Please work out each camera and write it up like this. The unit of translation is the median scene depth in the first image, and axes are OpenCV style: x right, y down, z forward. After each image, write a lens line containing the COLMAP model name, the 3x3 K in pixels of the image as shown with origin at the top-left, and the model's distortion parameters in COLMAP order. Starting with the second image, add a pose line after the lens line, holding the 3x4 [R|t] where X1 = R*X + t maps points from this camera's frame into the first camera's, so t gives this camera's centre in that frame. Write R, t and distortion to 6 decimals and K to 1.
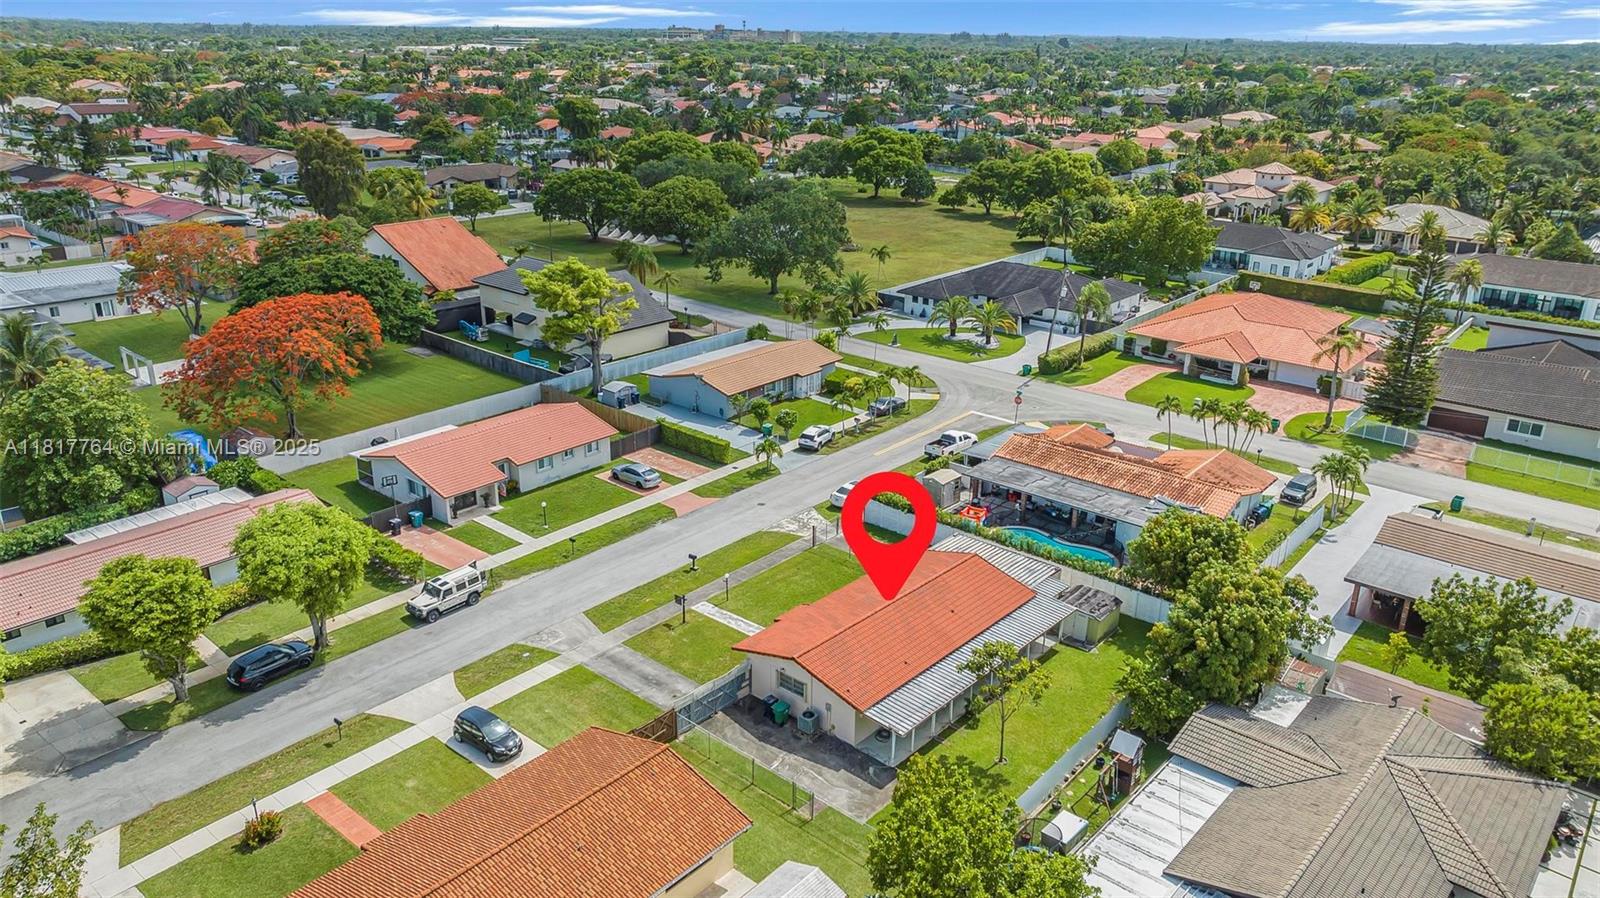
lens RADIAL K [[1129.9, 0, 811.9], [0, 1129.9, 455.1], [0, 0, 1]] dist [-0.011040, -0.000037]
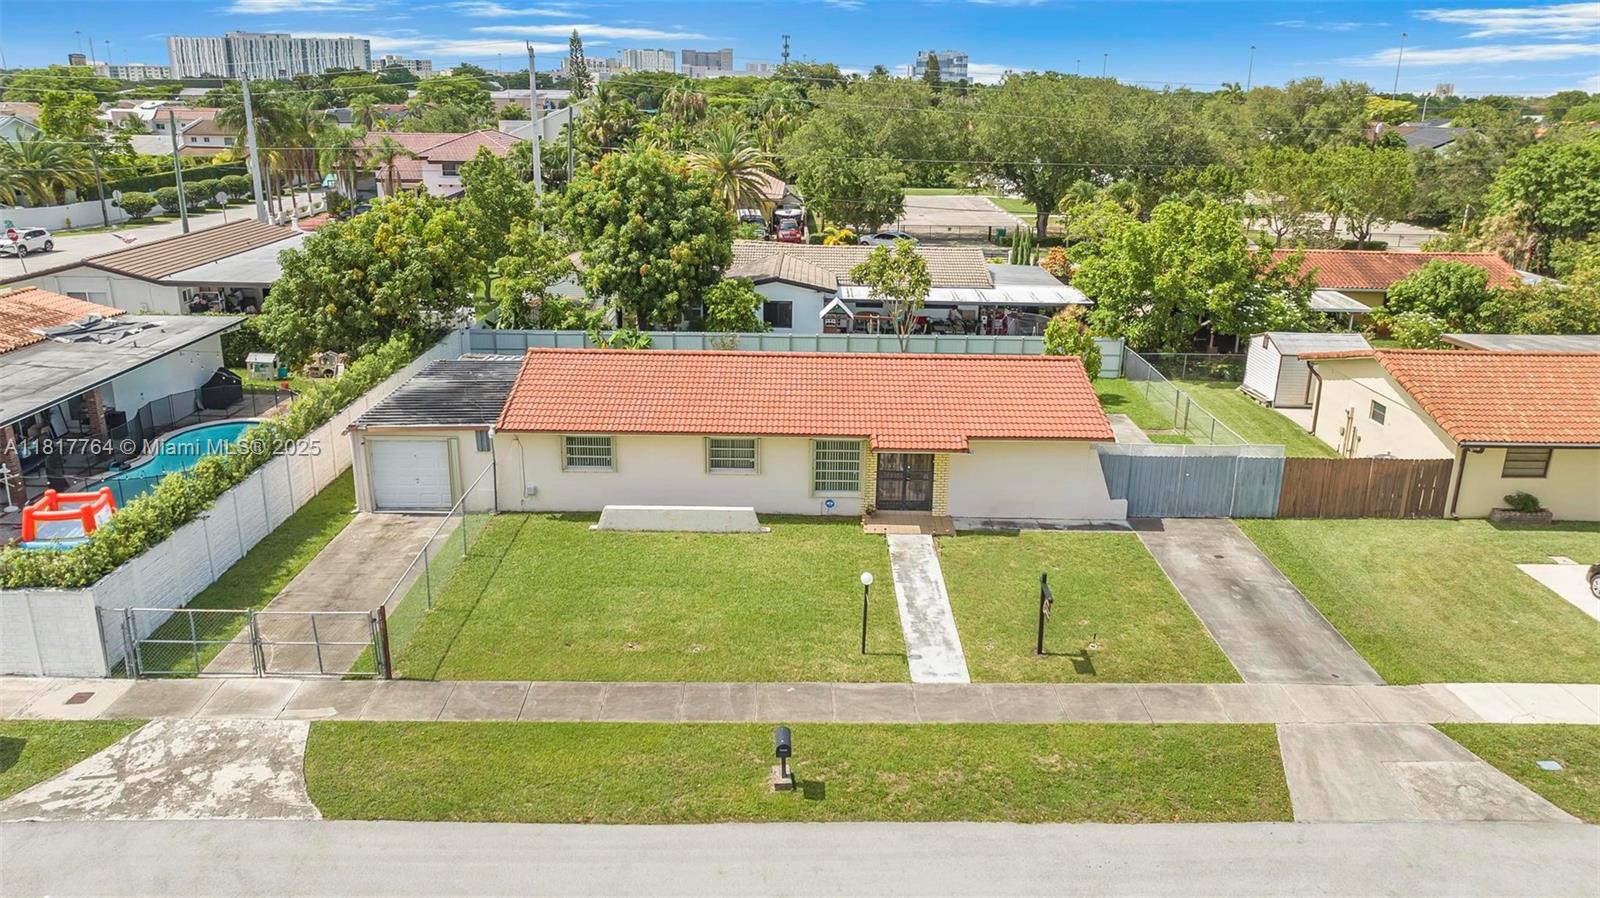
lens RADIAL K [[1142.3, 0, 809.4], [0, 1142.3, 443.1], [0, 0, 1]] dist [-0.027788, 0.021577]
pose [[-0.655683, -0.250747, 0.712184, -0.203698], [0.239278, 0.825618, 0.510980, -0.071485], [-0.716118, 0.505451, -0.481346, 0.796189]]
